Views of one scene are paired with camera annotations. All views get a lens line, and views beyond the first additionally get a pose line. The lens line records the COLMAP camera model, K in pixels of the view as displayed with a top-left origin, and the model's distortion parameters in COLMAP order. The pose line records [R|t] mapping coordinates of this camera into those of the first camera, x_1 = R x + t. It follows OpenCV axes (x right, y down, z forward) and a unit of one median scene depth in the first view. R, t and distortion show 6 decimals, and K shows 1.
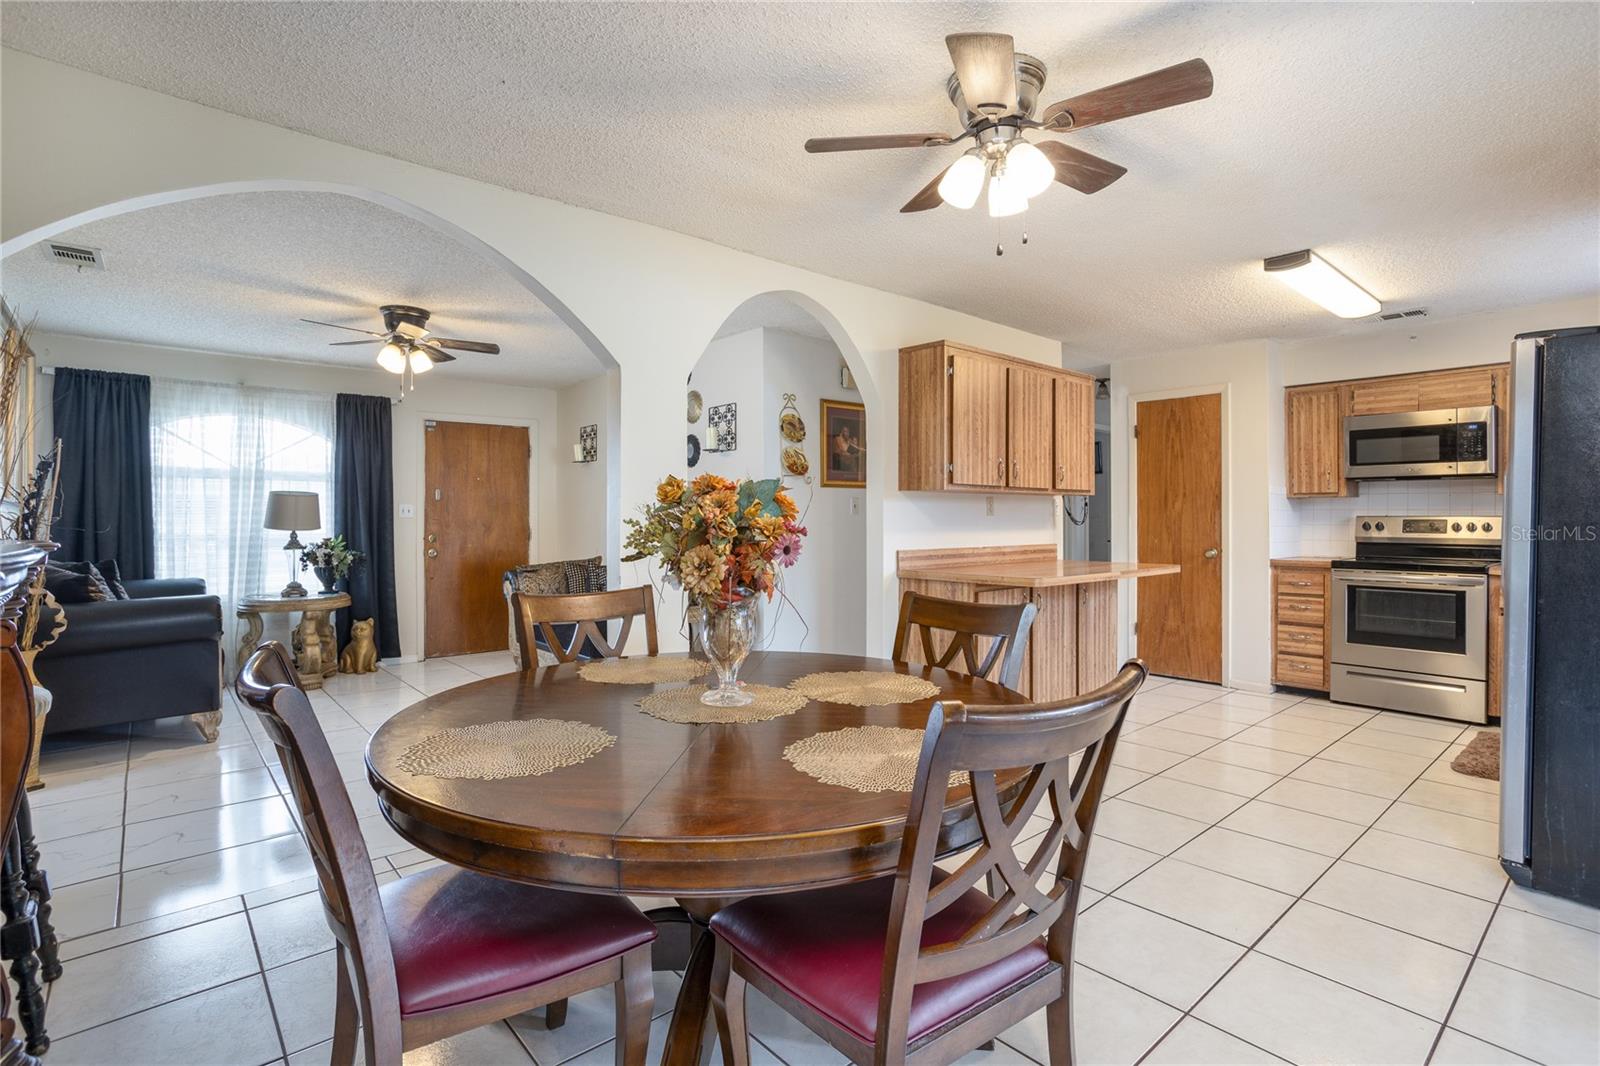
lens RADIAL K [[770.4, 0, 801.5], [0, 770.4, 516.4], [0, 0, 1]] dist [-0.014953, 0.003820]
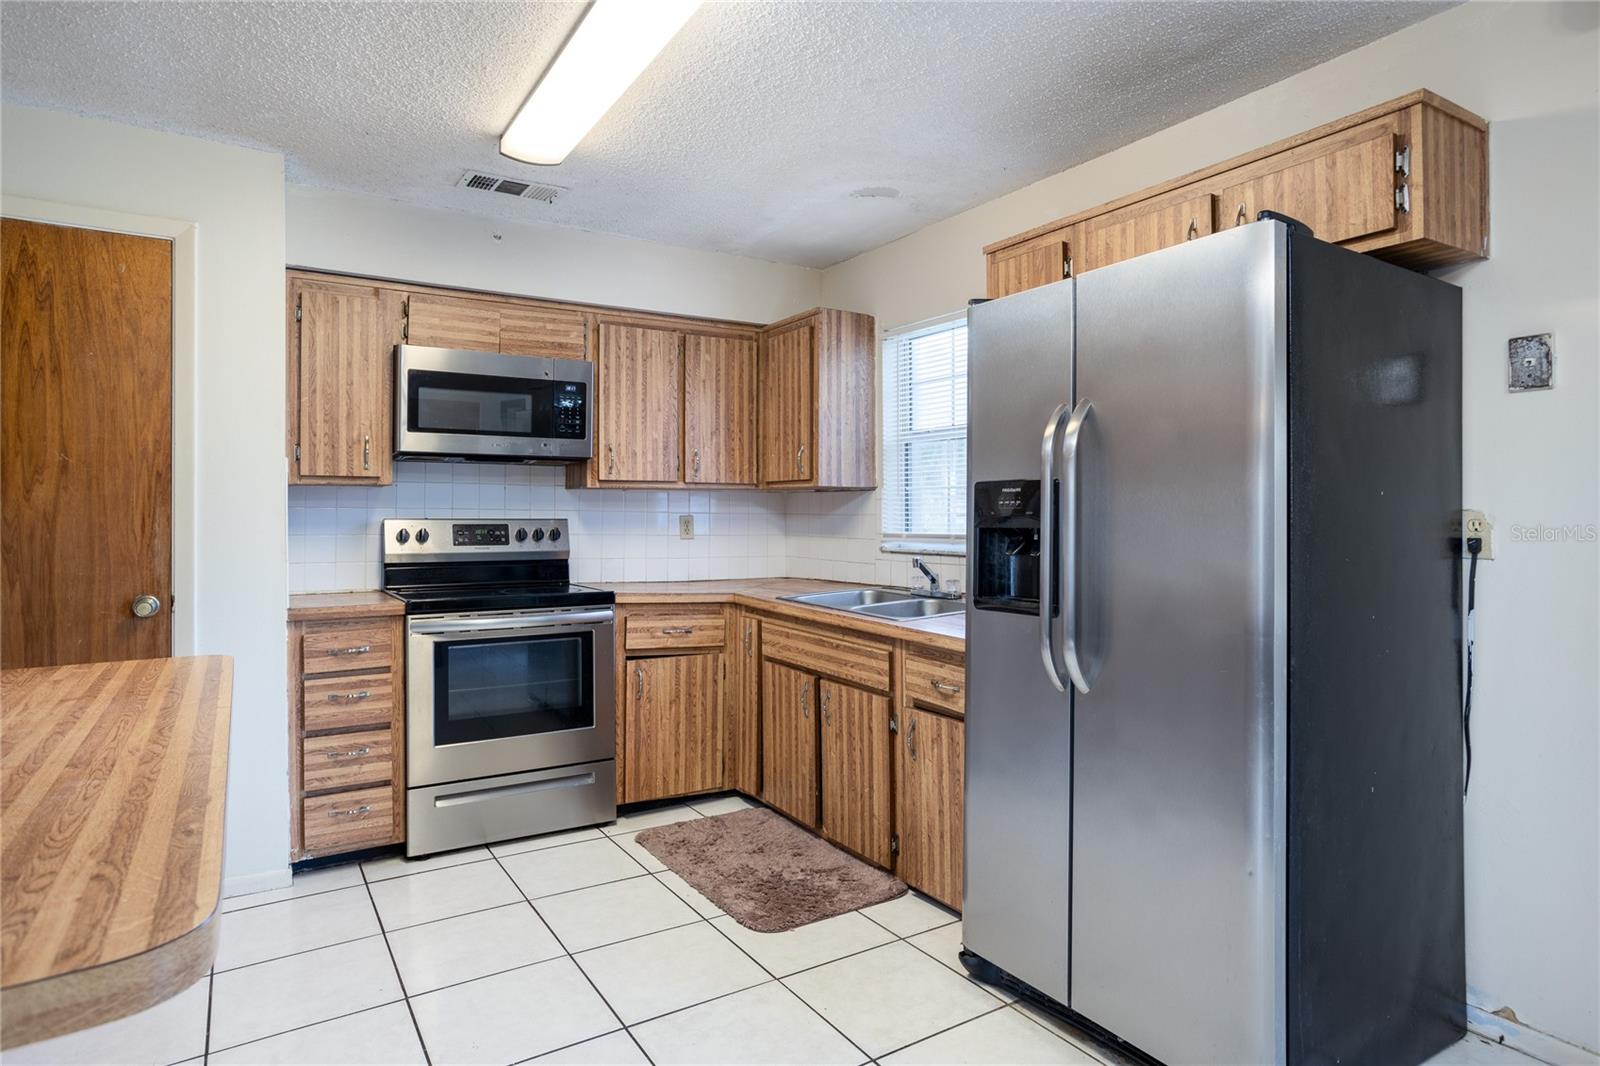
lens RADIAL K [[904.1, 0, 810.2], [0, 904.1, 511.4], [0, 0, 1]] dist [0.002704, 0.001572]
pose [[0.144751, 0.007152, 0.989442, 0.091417], [0.006260, 0.999947, -0.008144, 0.001284], [-0.989448, 0.007372, 0.144699, 0.593308]]
